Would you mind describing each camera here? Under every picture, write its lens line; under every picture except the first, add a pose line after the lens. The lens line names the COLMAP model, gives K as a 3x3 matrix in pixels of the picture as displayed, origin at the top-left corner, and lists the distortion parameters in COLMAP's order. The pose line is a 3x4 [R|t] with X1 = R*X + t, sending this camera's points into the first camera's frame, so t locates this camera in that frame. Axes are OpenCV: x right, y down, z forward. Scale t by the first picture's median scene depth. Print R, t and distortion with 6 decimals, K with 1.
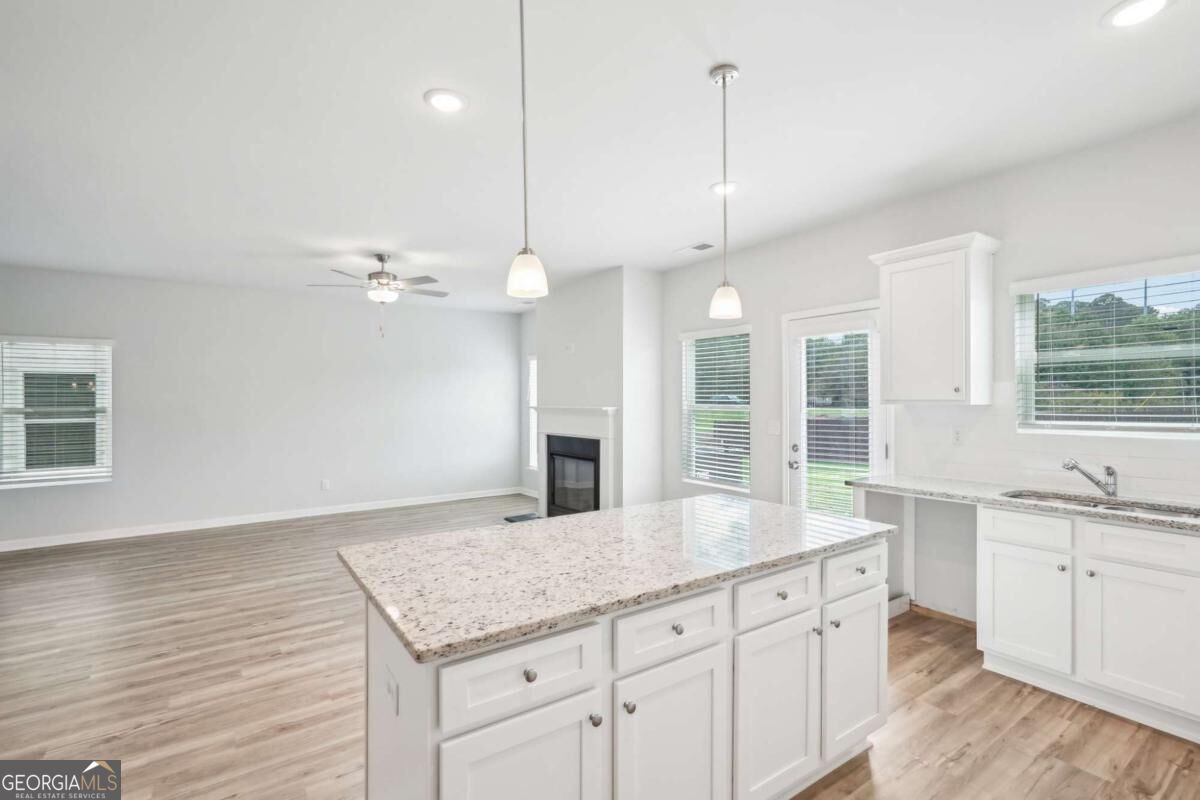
lens RADIAL K [[563.9, 0, 600.0], [0, 563.9, 400.0], [0, 0, 1]] dist [-0.021081, 0.009891]
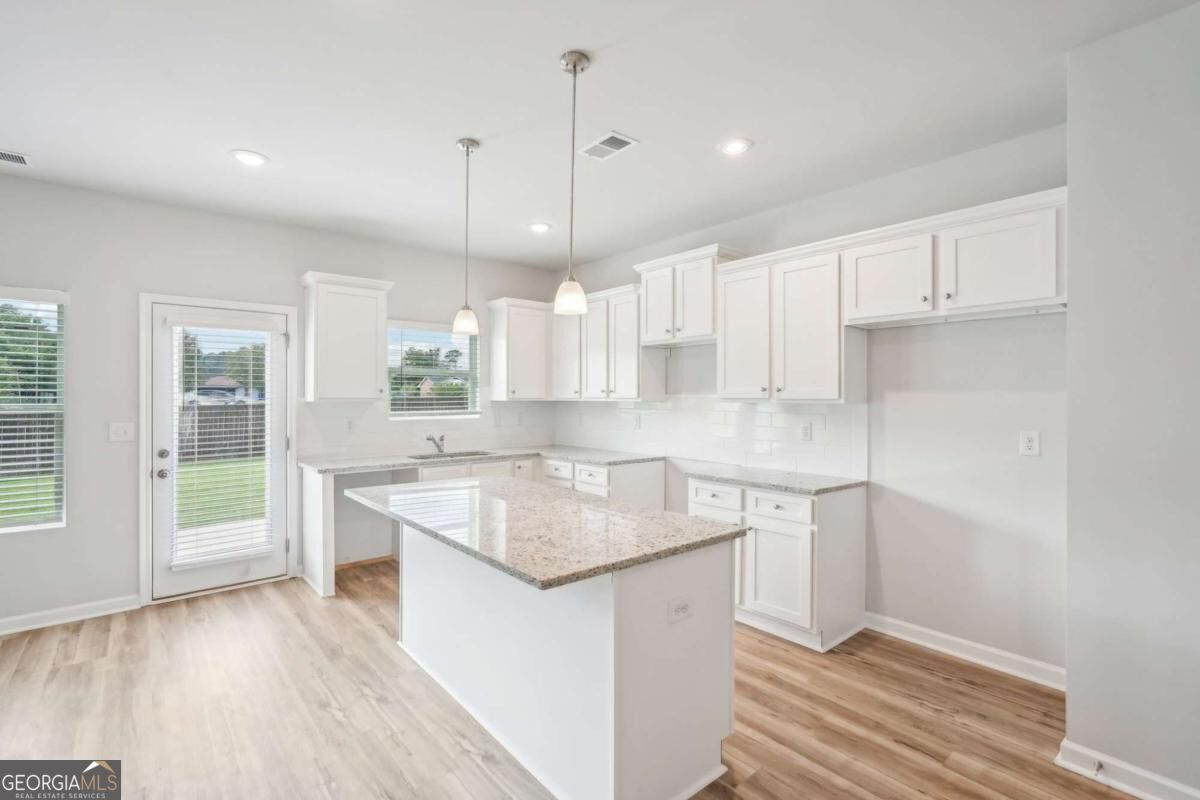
lens RADIAL K [[541.1, 0, 600.0], [0, 541.1, 400.0], [0, 0, 1]] dist [-0.002773, 0.000072]
pose [[-0.101116, -0.002834, 0.994871, -0.666623], [-0.003273, 0.999991, 0.002516, -0.000262], [-0.994869, -0.003002, -0.101125, 0.527920]]
